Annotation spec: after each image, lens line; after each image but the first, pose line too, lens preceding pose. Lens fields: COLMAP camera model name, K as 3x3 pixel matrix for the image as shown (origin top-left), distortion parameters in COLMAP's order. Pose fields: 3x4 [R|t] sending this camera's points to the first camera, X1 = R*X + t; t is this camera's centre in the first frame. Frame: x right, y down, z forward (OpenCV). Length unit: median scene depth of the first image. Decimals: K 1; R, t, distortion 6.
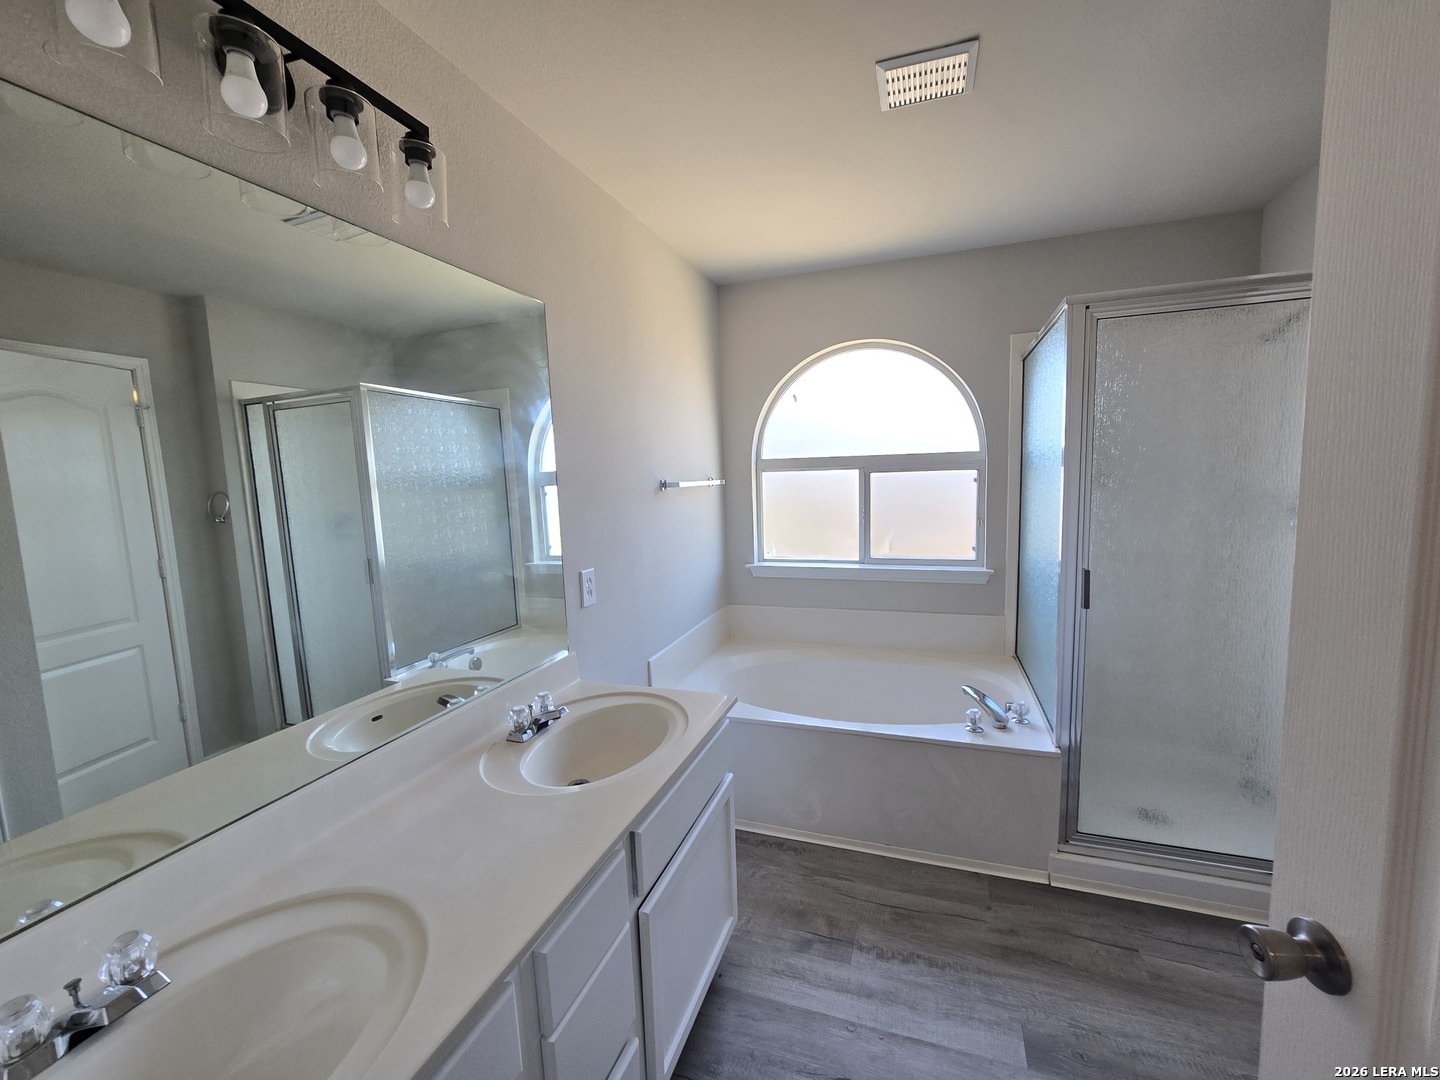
lens RADIAL K [[588.7, 0, 723.5], [0, 588.7, 540.7], [0, 0, 1]] dist [-0.011563, 0.004355]
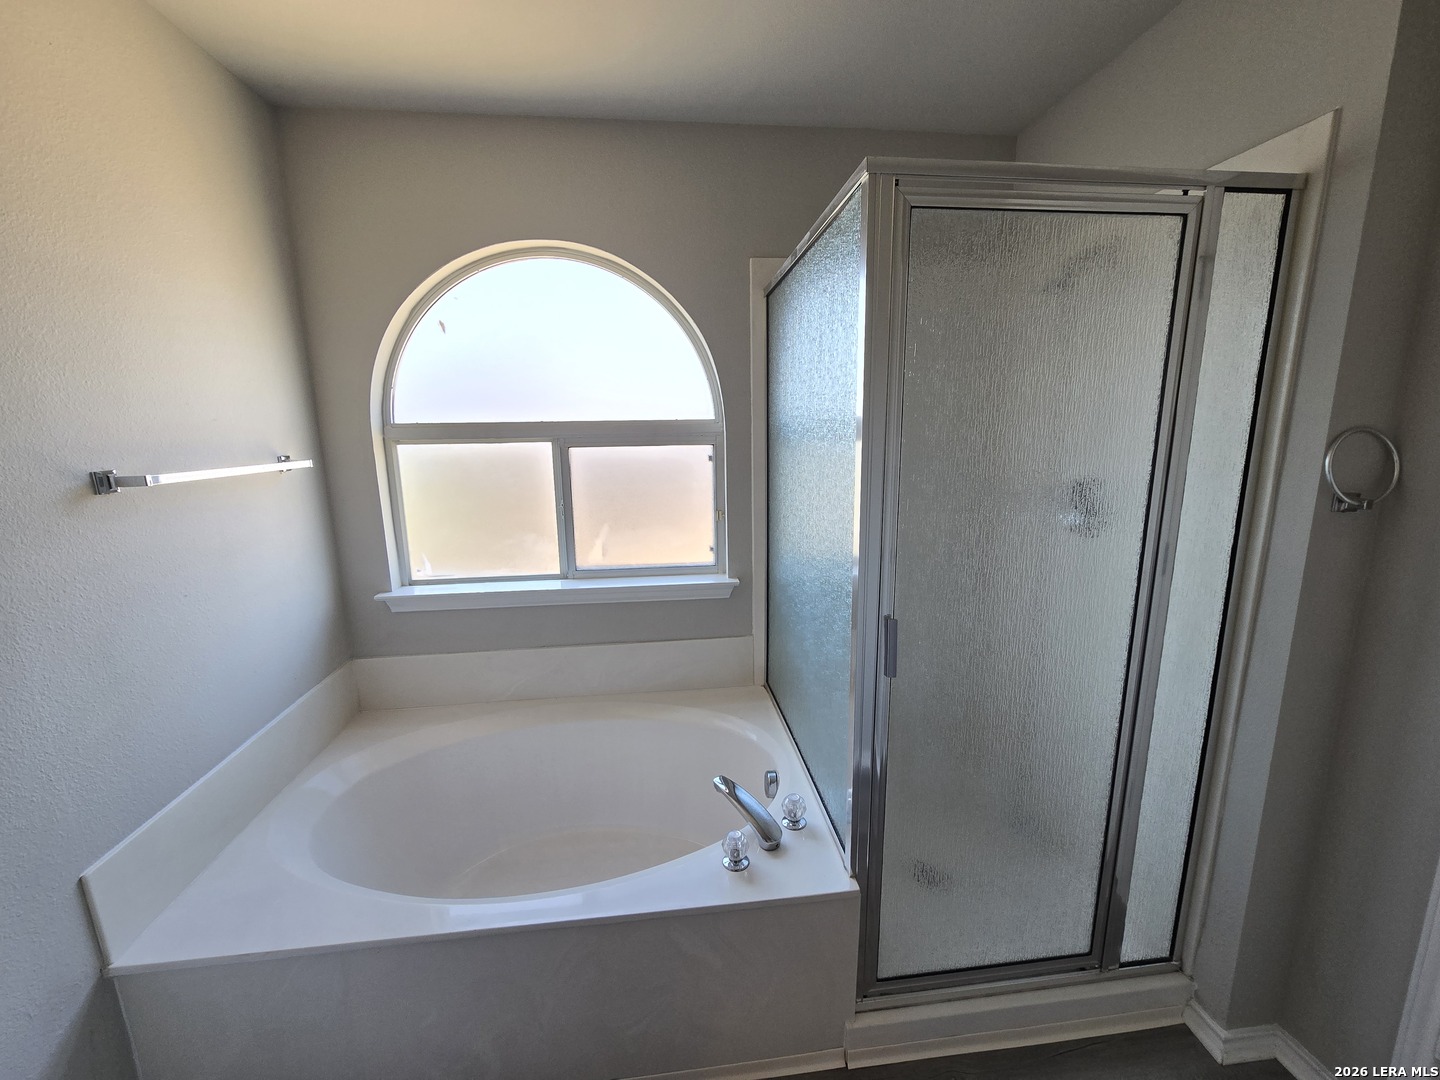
lens RADIAL K [[588.7, 0, 723.5], [0, 588.7, 540.7], [0, 0, 1]] dist [-0.011563, 0.004355]
pose [[0.898520, -0.066761, 0.433825, 0.115839], [0.035959, 0.996239, 0.078835, -0.059073], [-0.437456, -0.055235, 0.897542, 0.325548]]
